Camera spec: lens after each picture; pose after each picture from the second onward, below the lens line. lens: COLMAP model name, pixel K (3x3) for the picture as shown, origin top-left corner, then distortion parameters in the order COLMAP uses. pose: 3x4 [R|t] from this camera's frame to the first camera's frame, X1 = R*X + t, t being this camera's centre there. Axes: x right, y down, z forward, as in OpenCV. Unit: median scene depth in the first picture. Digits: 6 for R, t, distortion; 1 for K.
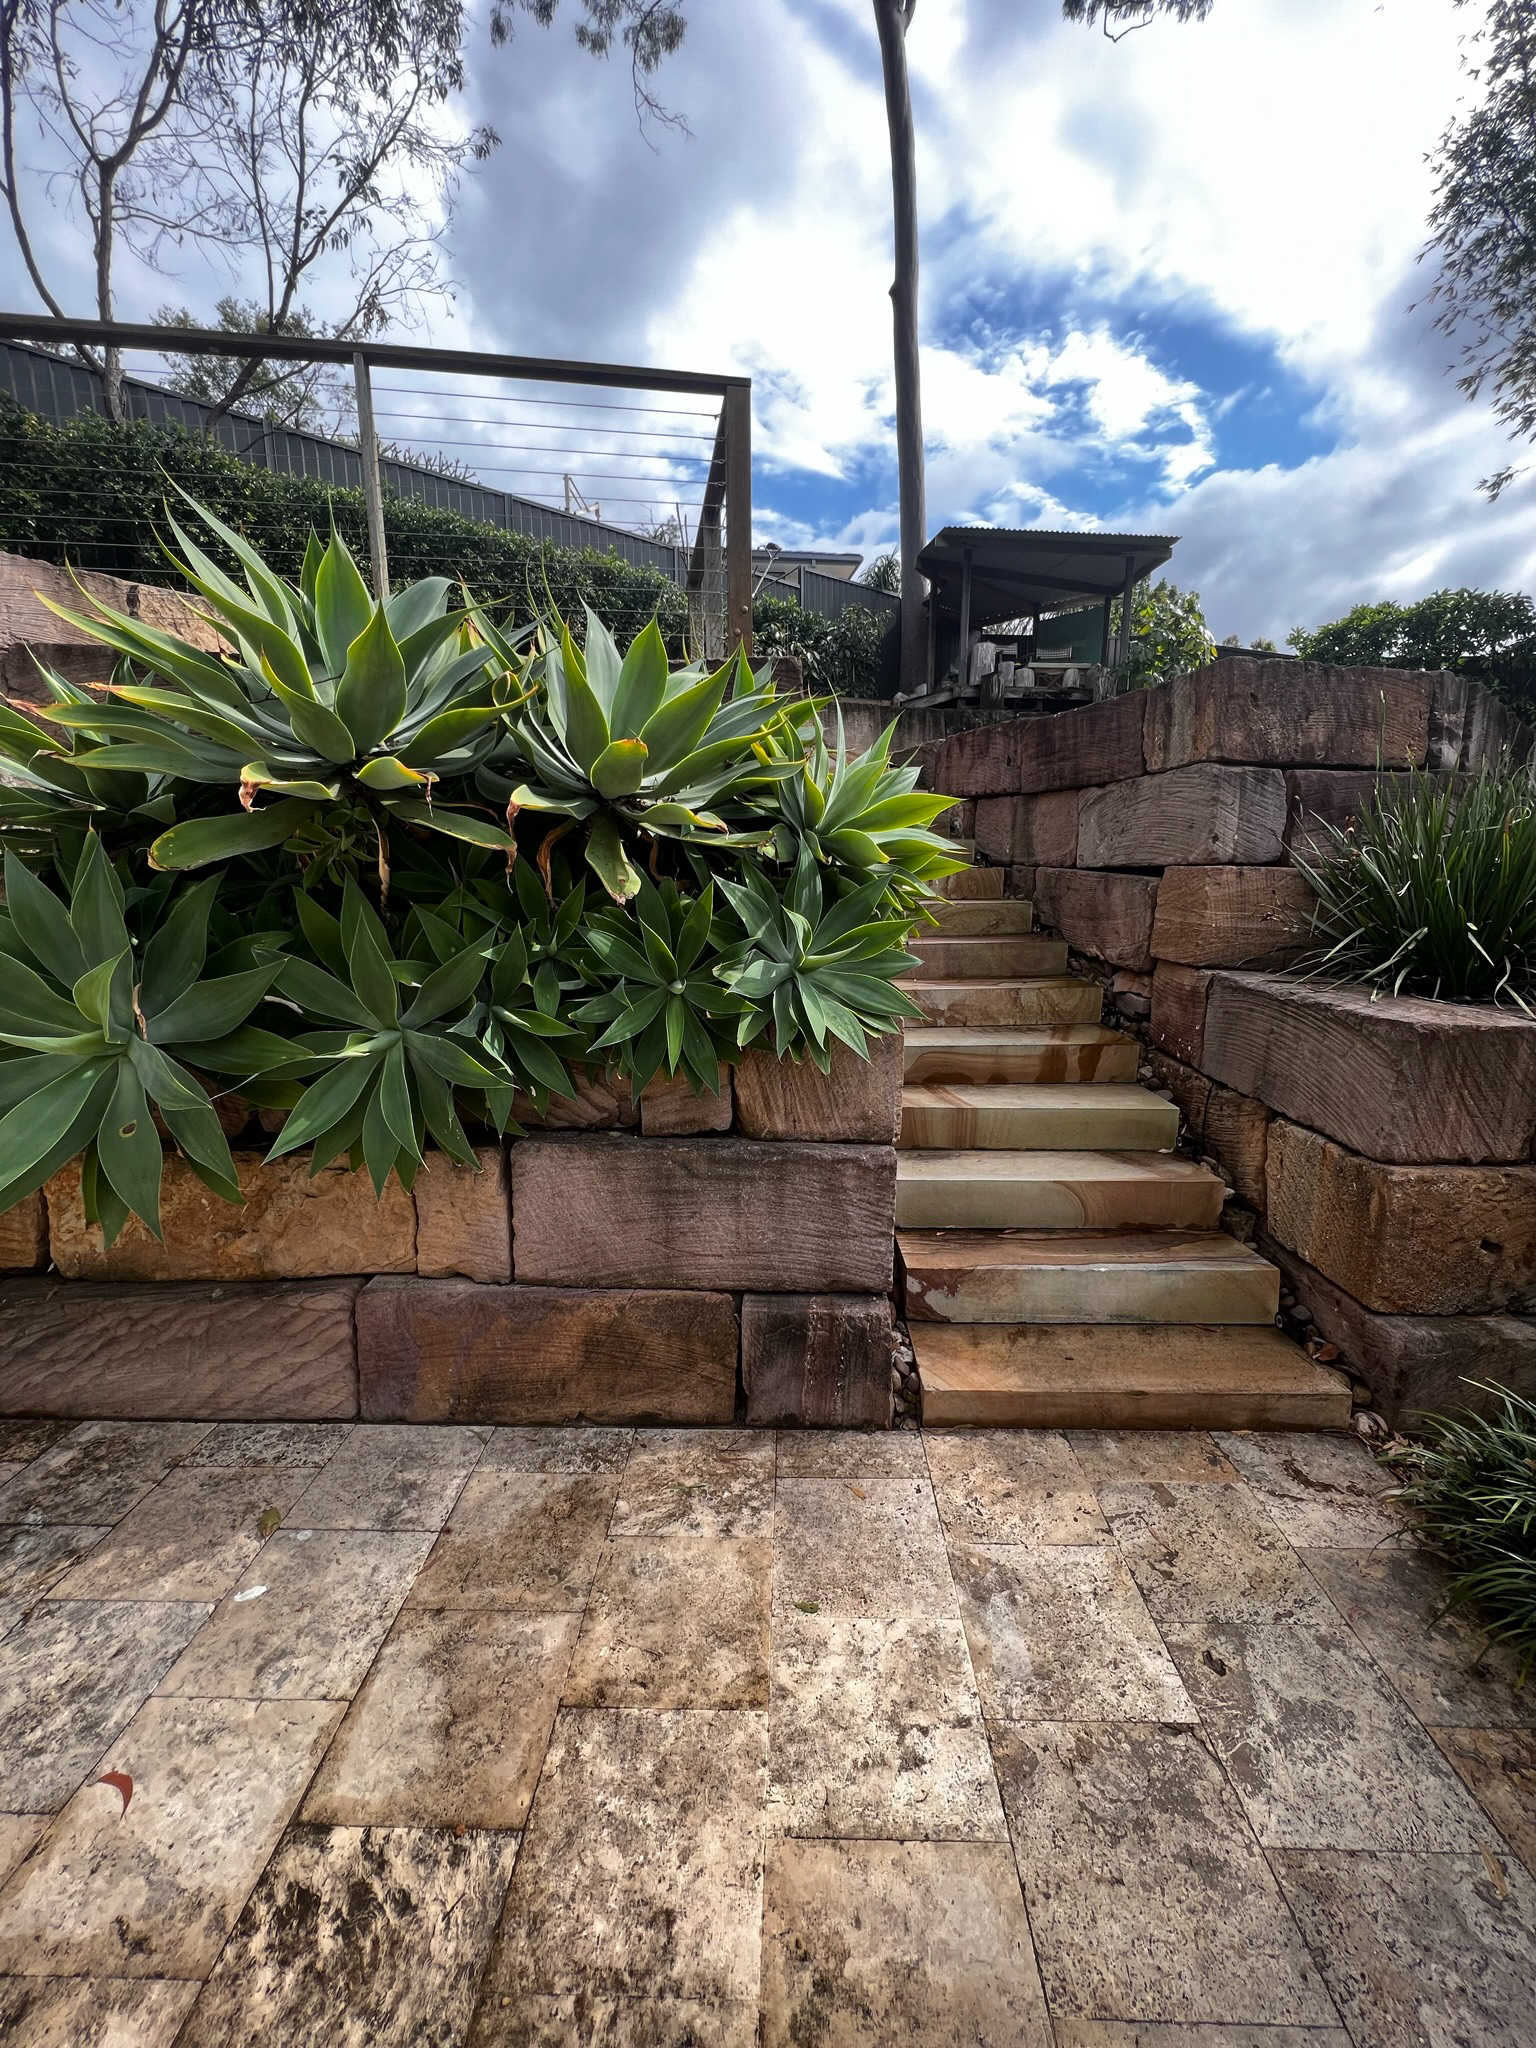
lens RADIAL K [[821.6, 0, 768.2], [0, 821.6, 1025.2], [0, 0, 1]] dist [-0.006214, 0.001278]
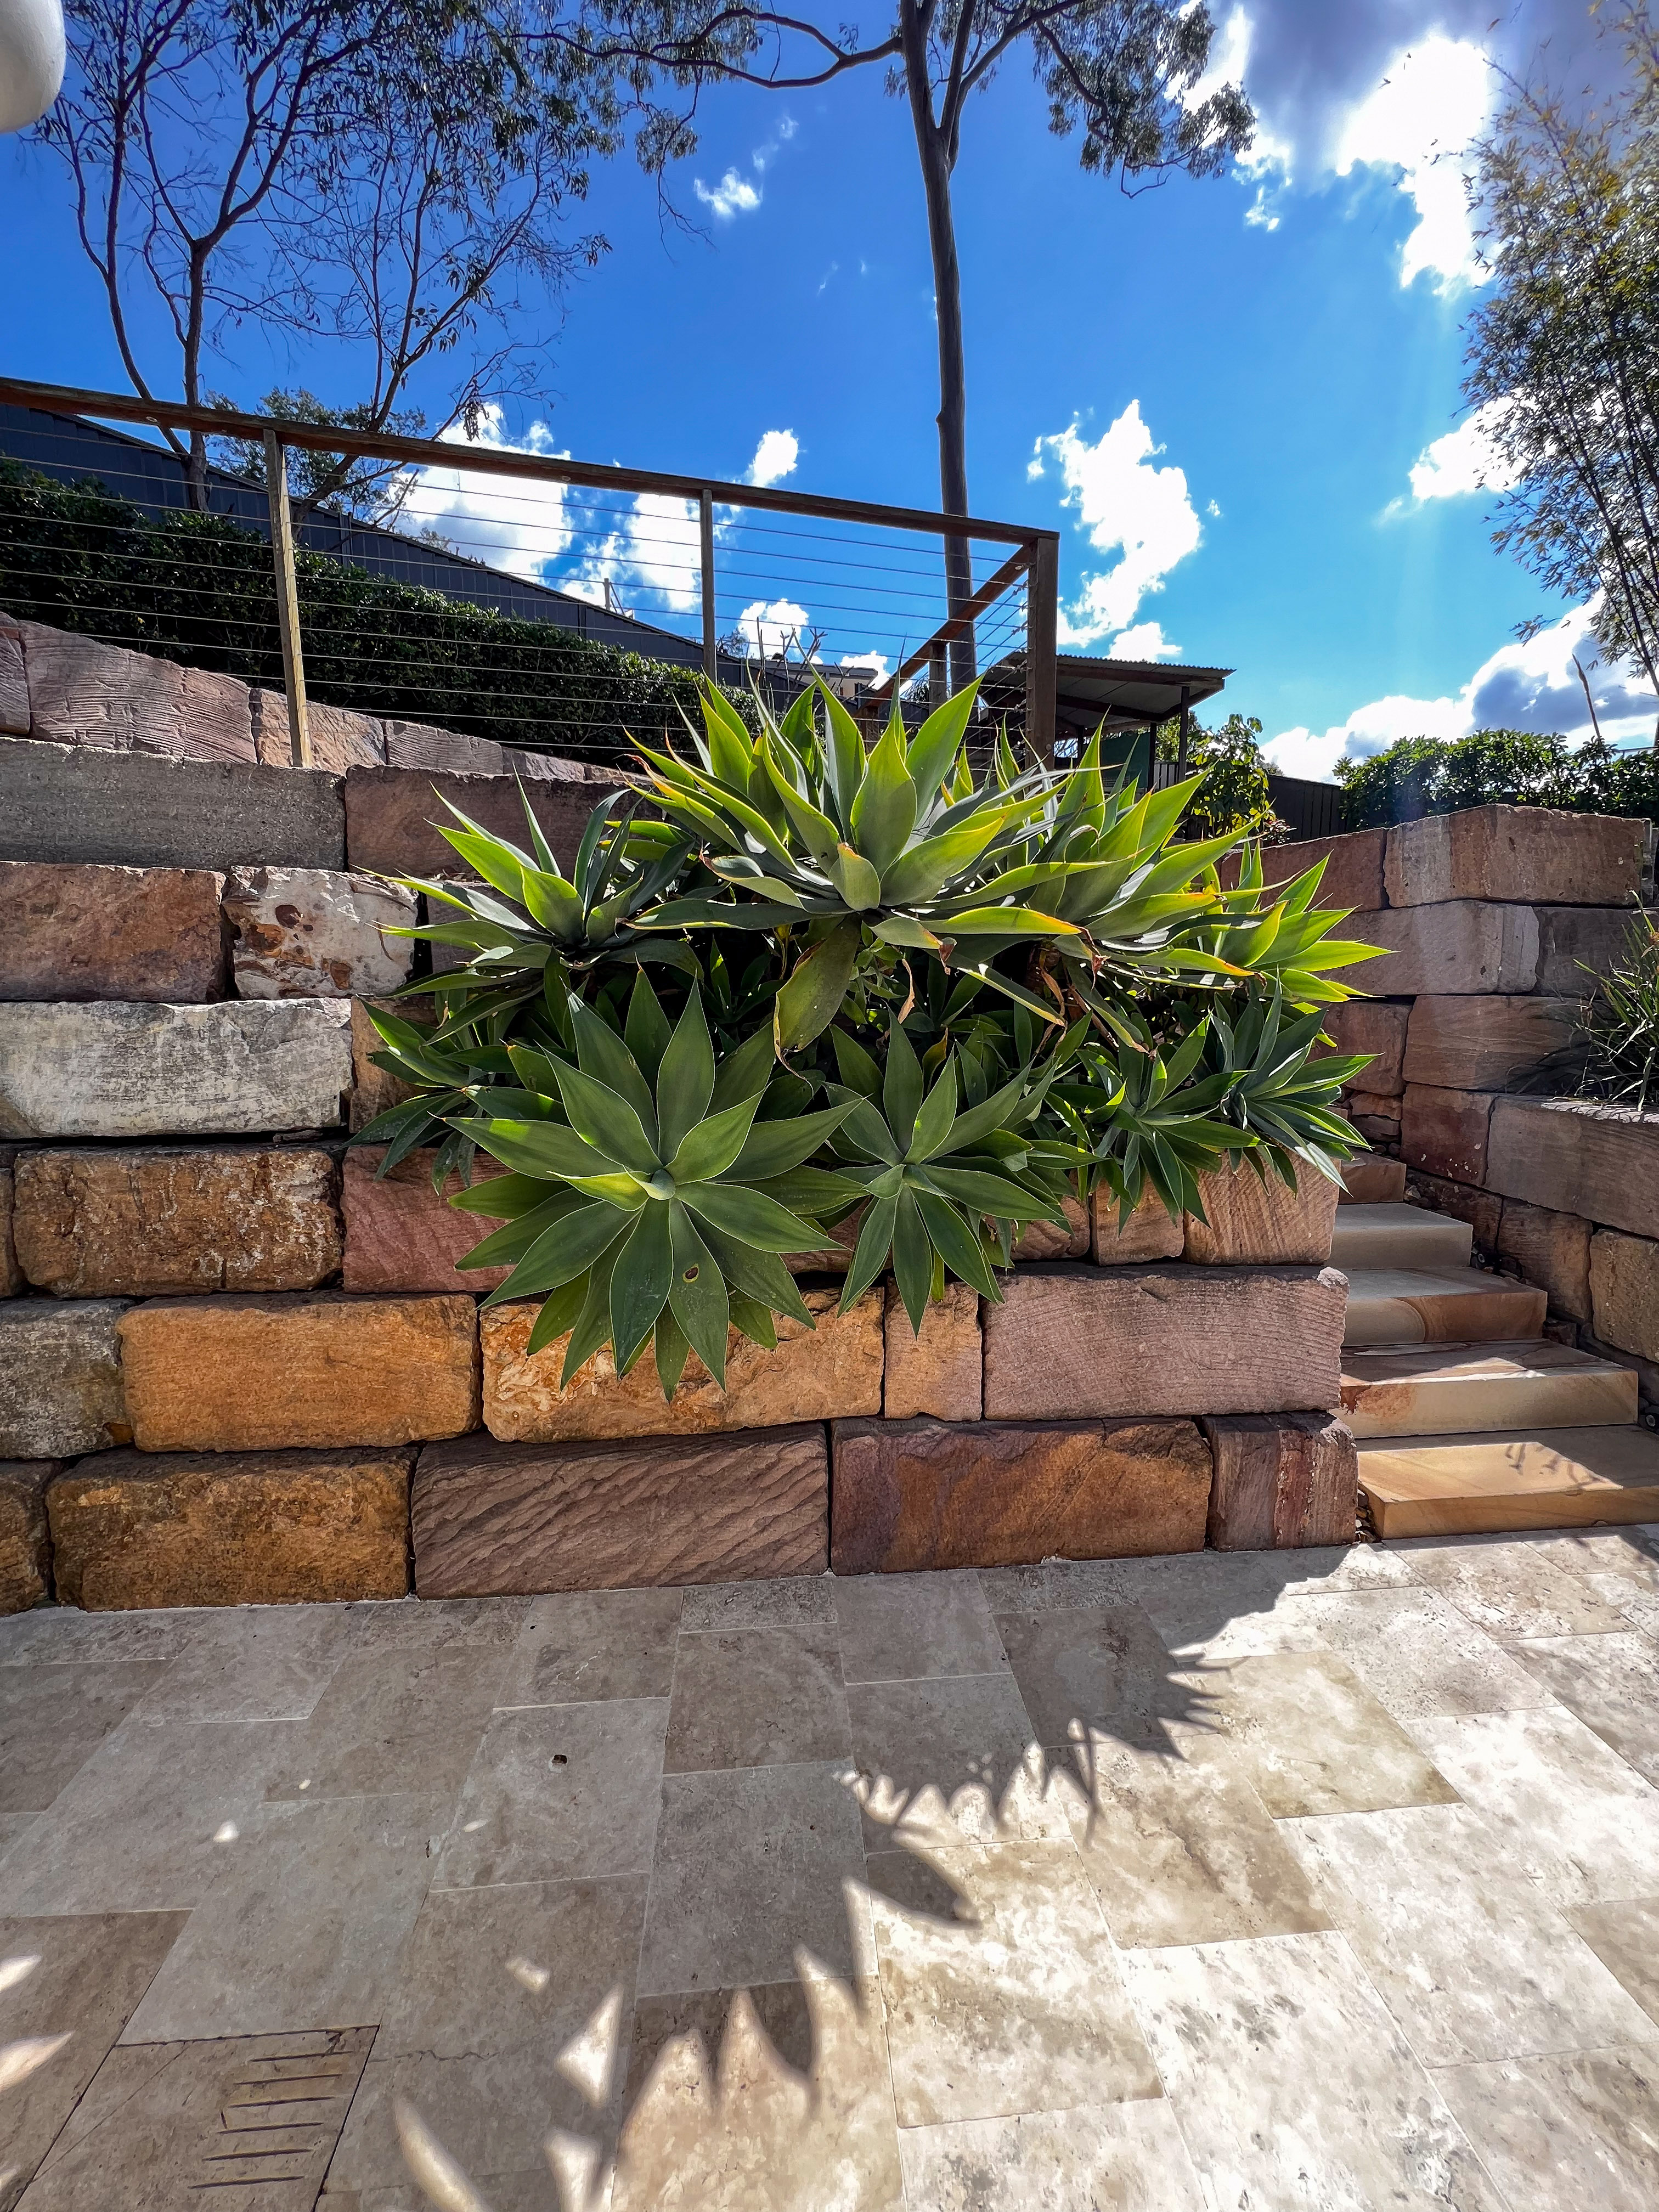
lens RADIAL K [[887.3, 0, 835.2], [0, 887.3, 1105.8], [0, 0, 1]] dist [-0.006214, 0.001278]
pose [[0.994041, -0.014608, 0.108025, -0.433417], [0.020657, 0.998268, -0.055086, -0.005776], [-0.107033, 0.056990, 0.992621, -0.044607]]
